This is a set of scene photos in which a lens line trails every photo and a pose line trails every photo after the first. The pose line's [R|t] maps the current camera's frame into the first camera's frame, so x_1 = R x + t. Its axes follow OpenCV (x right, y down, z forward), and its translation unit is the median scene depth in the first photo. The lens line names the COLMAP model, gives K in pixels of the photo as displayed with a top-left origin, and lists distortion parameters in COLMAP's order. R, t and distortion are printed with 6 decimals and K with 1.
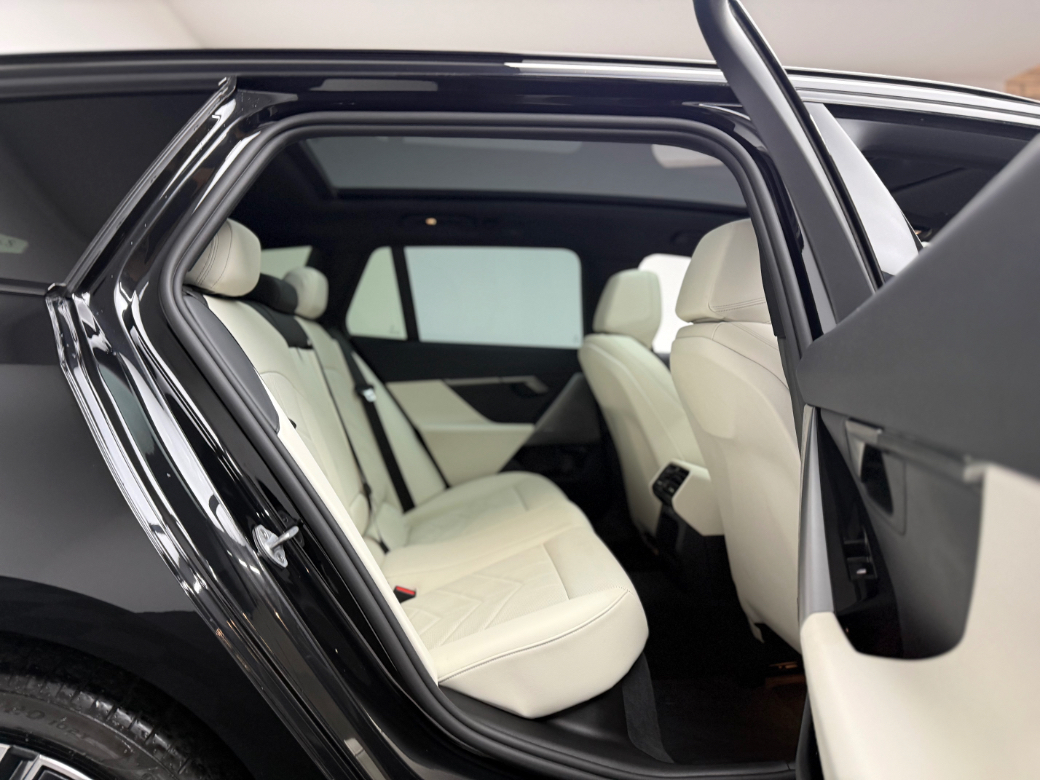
lens RADIAL K [[725.2, 0, 520.0], [0, 725.2, 390.0], [0, 0, 1]] dist [0.024283, -0.000760]
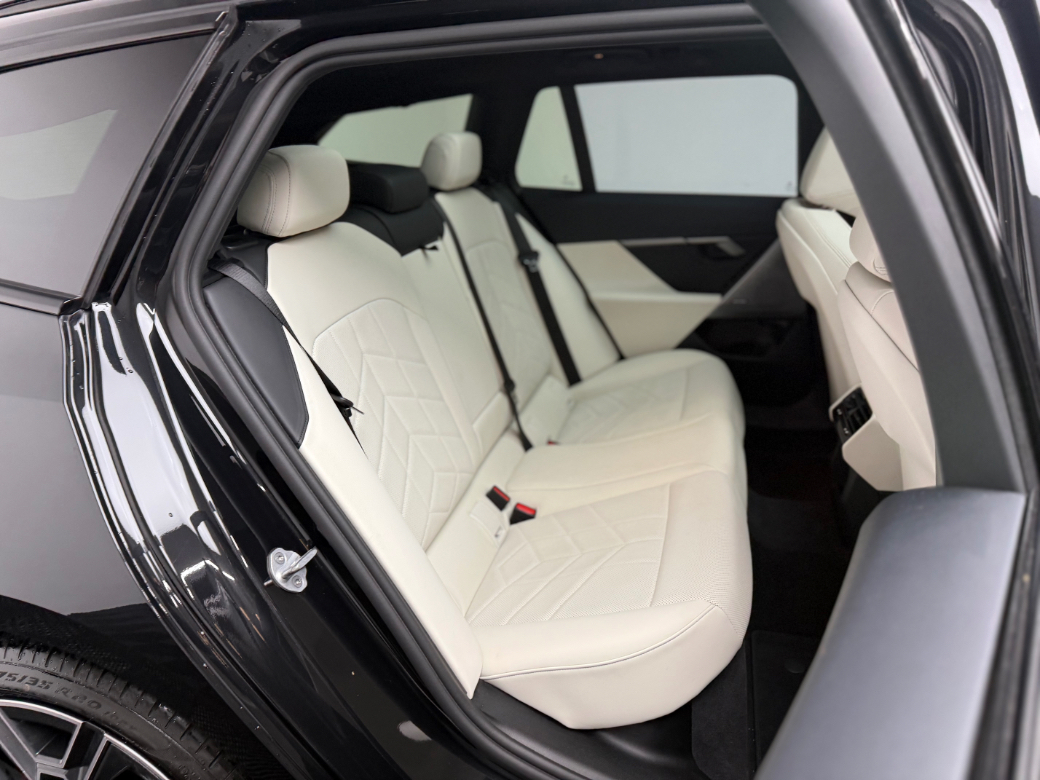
lens RADIAL K [[725.2, 0, 520.0], [0, 725.2, 390.0], [0, 0, 1]] dist [0.024283, -0.000760]
pose [[0.931552, 0.098246, -0.350083, 0.117761], [0.021869, 0.945923, 0.323653, -0.140685], [0.362949, -0.309155, 0.879029, 0.132197]]
